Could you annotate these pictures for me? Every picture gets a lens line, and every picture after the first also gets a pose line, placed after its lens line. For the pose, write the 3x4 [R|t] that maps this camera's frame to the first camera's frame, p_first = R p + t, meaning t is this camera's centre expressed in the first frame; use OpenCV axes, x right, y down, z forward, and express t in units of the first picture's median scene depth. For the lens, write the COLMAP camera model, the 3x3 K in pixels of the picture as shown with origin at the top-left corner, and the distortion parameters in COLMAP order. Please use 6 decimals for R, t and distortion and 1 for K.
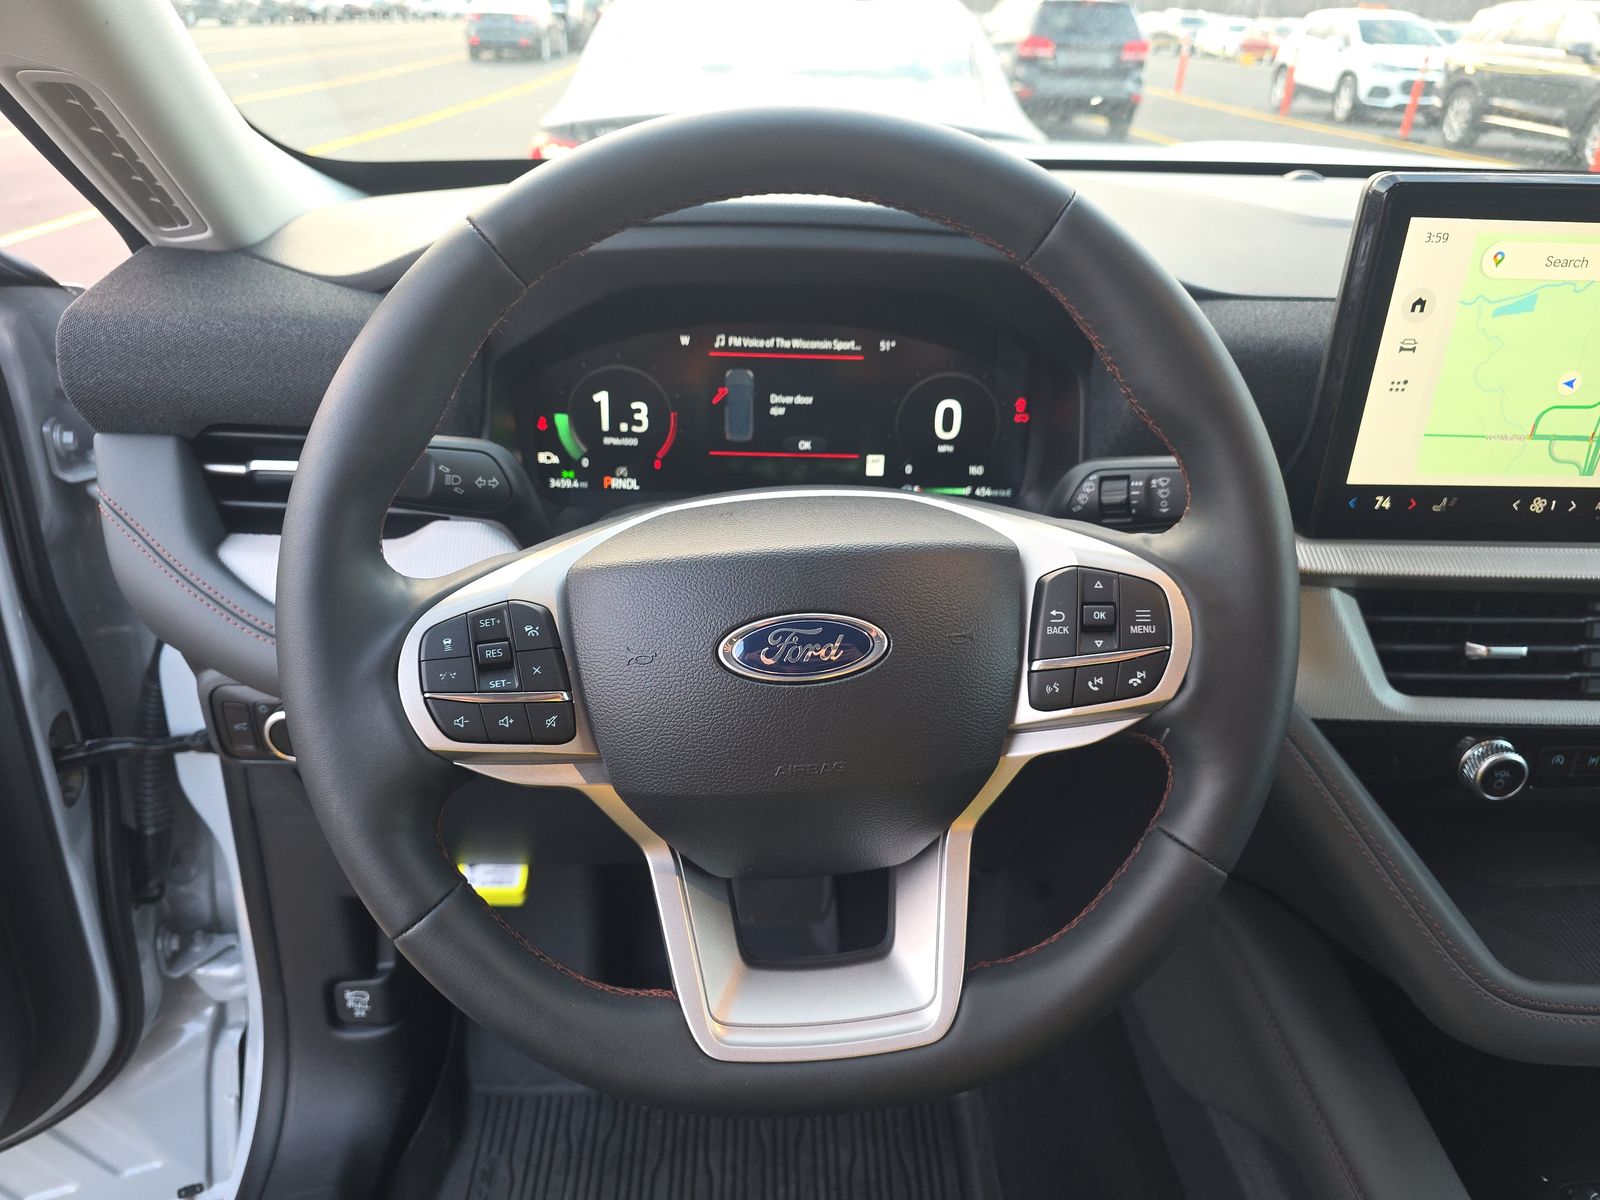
lens RADIAL K [[1078.6, 0, 909.7], [0, 1078.6, 608.0], [0, 0, 1]] dist [0.054287, -0.084816]
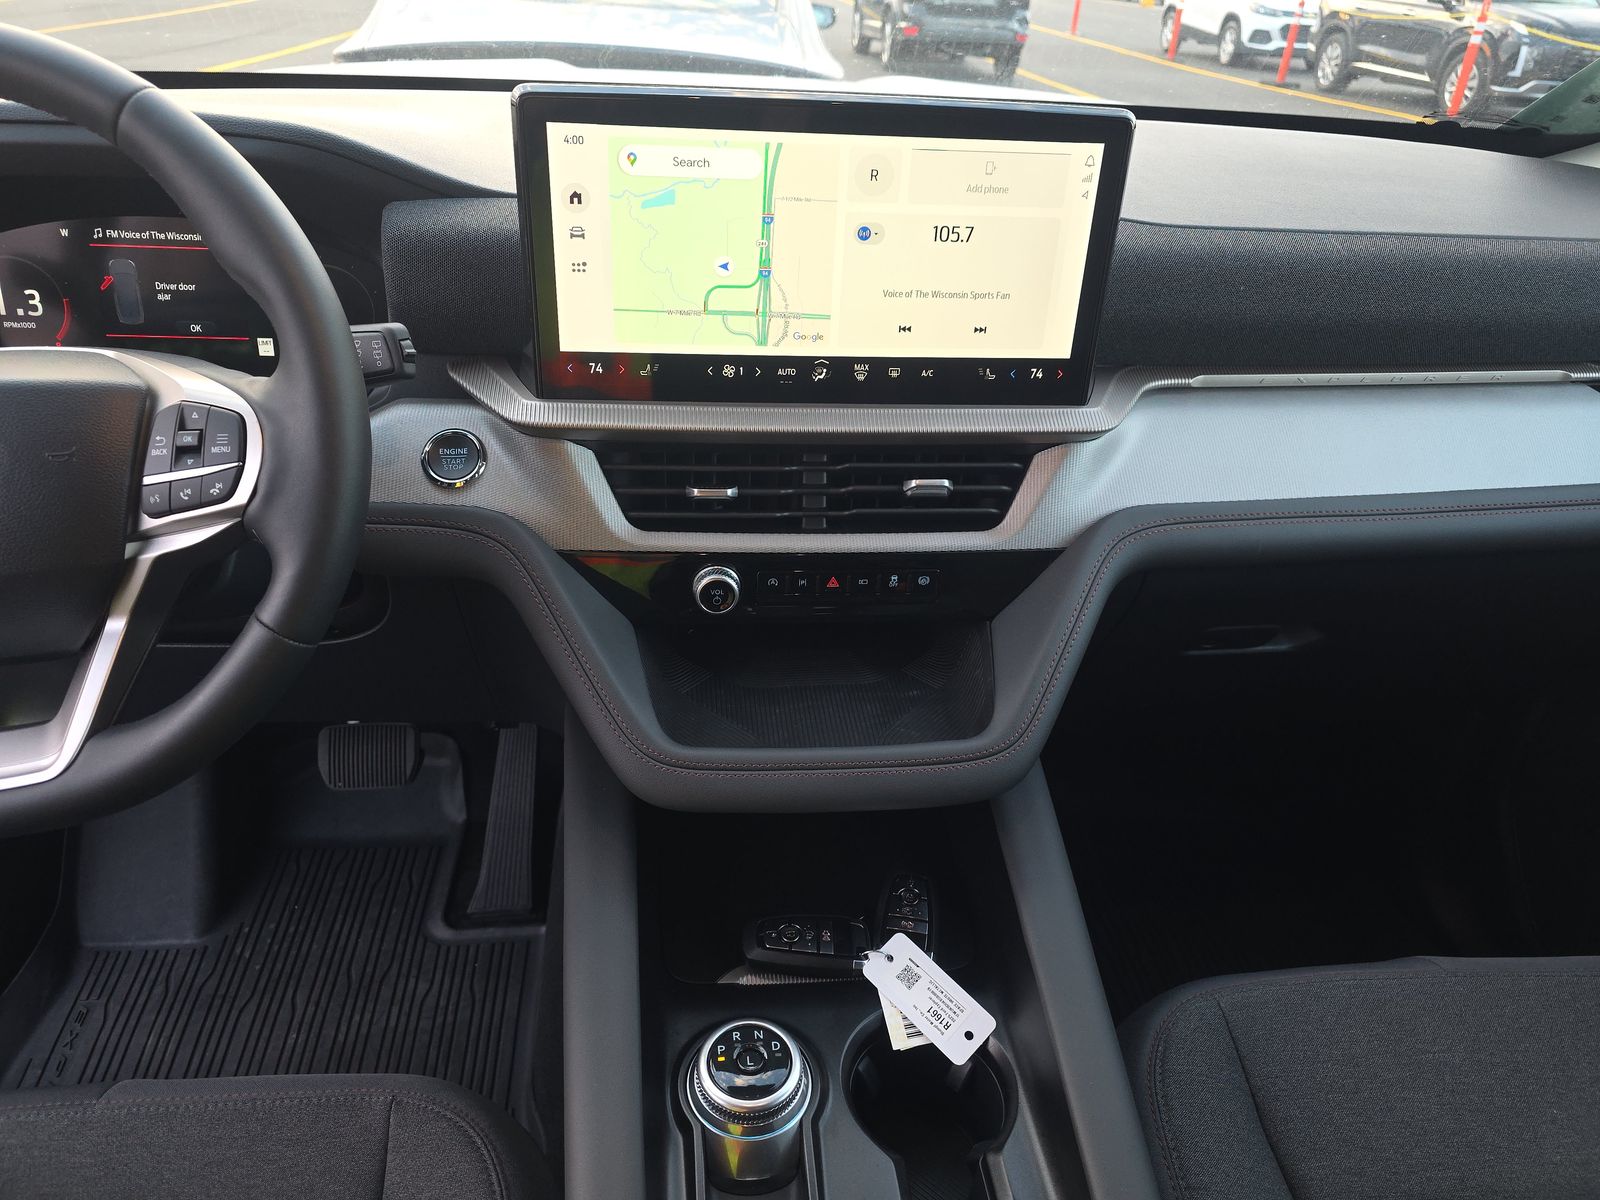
lens RADIAL K [[1038.7, 0, 802.0], [0, 1038.7, 592.3], [0, 0, 1]] dist [0.038798, -0.042501]
pose [[0.997405, -0.016466, 0.070082, 0.465784], [0.012676, 0.998451, 0.054184, 0.074476], [-0.070865, -0.053155, 0.996069, -0.149152]]
